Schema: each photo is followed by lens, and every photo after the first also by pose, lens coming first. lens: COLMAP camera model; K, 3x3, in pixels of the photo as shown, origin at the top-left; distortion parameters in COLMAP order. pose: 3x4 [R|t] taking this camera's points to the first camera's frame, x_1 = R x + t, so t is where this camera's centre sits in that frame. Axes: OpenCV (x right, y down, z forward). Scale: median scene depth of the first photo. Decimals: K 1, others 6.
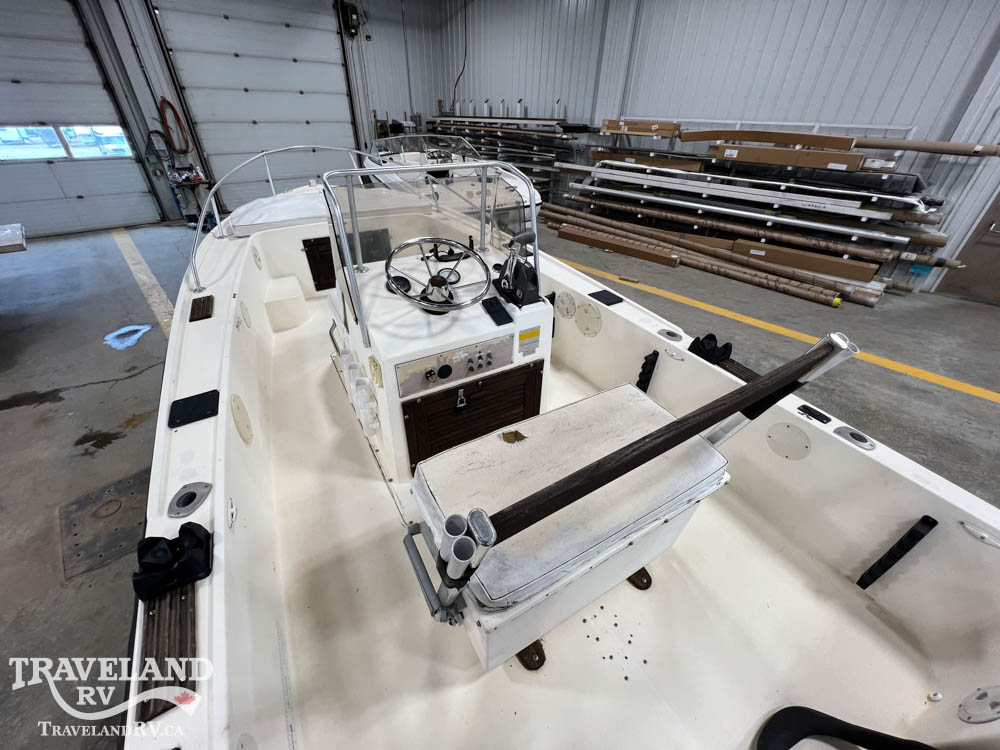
lens RADIAL K [[400.5, 0, 498.2], [0, 400.5, 371.5], [0, 0, 1]] dist [0.000008, -0.000207]
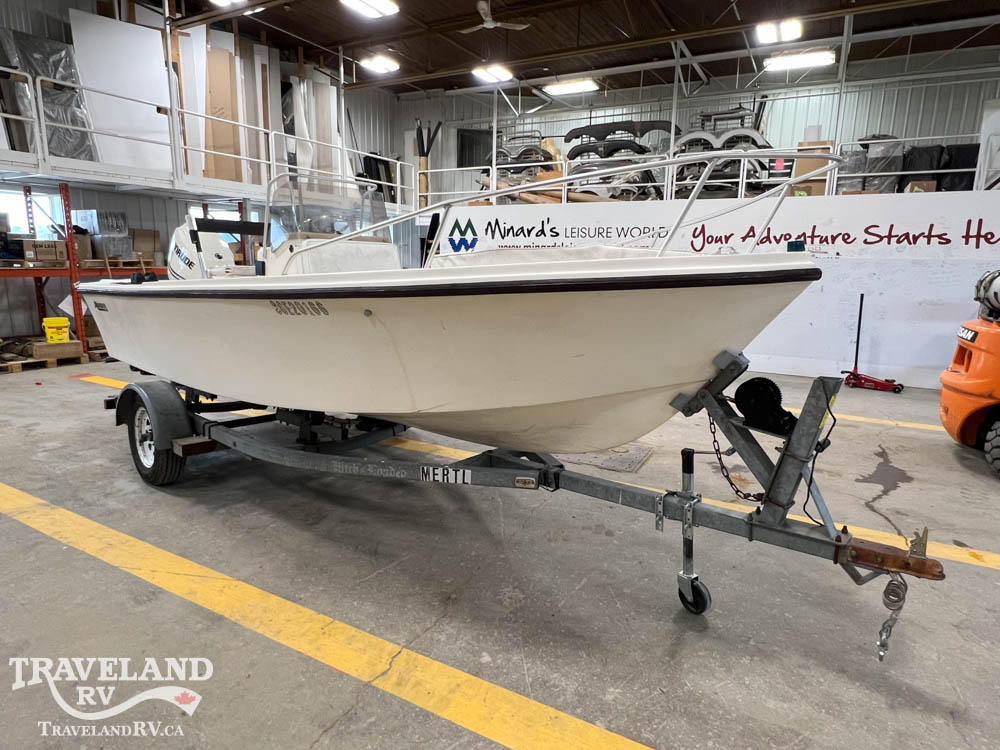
lens RADIAL K [[588.1, 0, 495.0], [0, 588.1, 376.9], [0, 0, 1]] dist [-0.000702, -0.000704]
pose [[-0.953703, 0.023910, -0.299797, -0.012342], [-0.193729, 0.713635, 0.673197, -0.359351], [0.230042, 0.700110, -0.675964, 0.716976]]
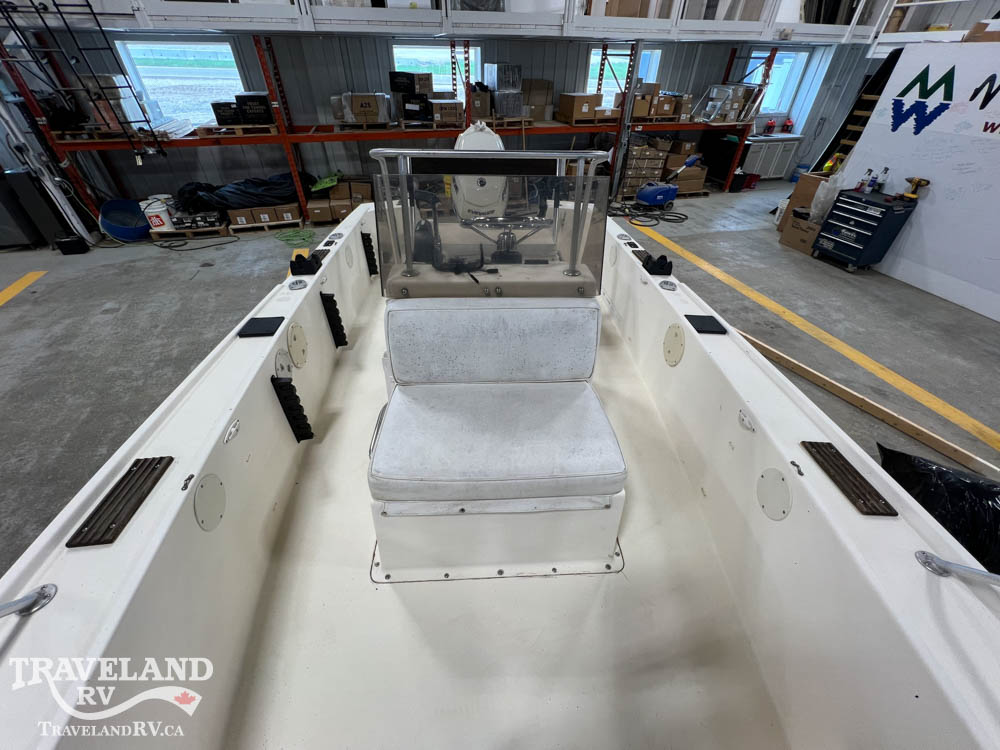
lens RADIAL K [[409.8, 0, 498.0], [0, 409.8, 372.4], [0, 0, 1]] dist [-0.001004, -0.000097]
pose [[-0.889563, -0.301031, 0.343596, -0.124101], [0.228527, 0.358018, 0.905317, -0.220803], [-0.395542, 0.883857, -0.249686, 0.321161]]
